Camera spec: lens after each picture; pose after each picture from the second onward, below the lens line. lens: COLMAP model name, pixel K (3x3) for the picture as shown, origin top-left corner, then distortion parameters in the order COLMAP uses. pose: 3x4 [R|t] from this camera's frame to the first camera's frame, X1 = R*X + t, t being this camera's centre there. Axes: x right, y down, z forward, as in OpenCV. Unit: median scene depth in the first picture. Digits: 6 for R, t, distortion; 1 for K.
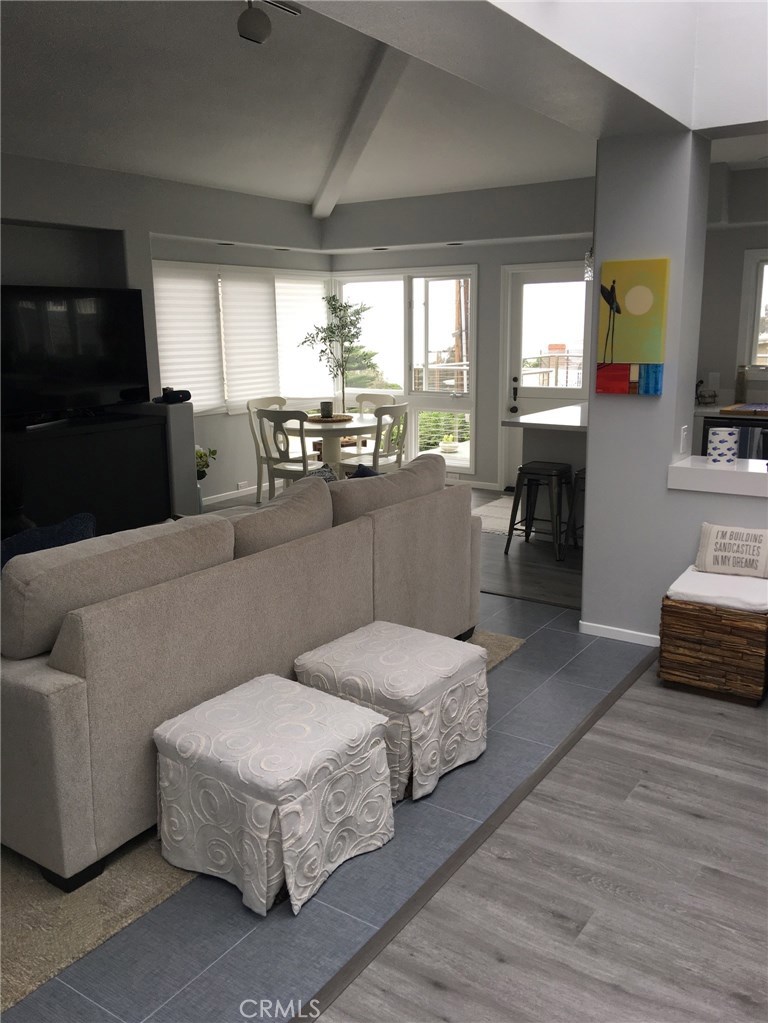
lens RADIAL K [[861.4, 0, 382.5], [0, 861.4, 504.1], [0, 0, 1]] dist [0.056301, -0.108771]
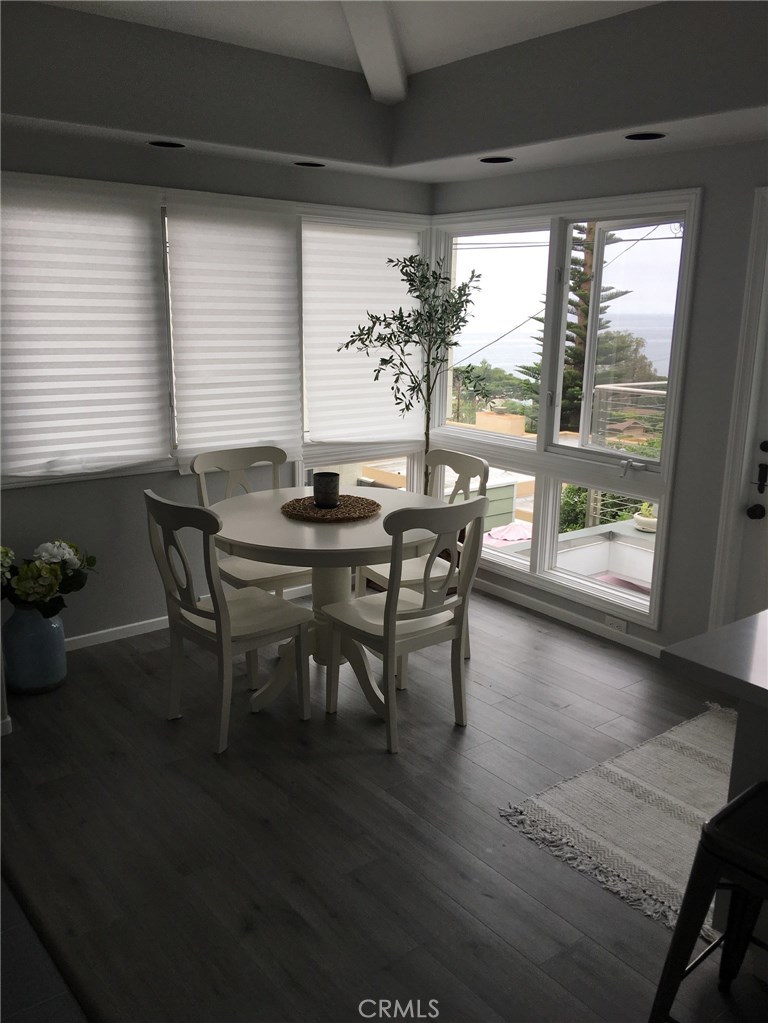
lens RADIAL K [[861.4, 0, 380.5], [0, 861.4, 510.0], [0, 0, 1]] dist [0.056301, -0.108771]
pose [[0.955838, 0.093631, -0.278579, 0.087107], [-0.087193, 0.995561, 0.035440, -0.104756], [0.280660, -0.009585, 0.959759, 0.489319]]
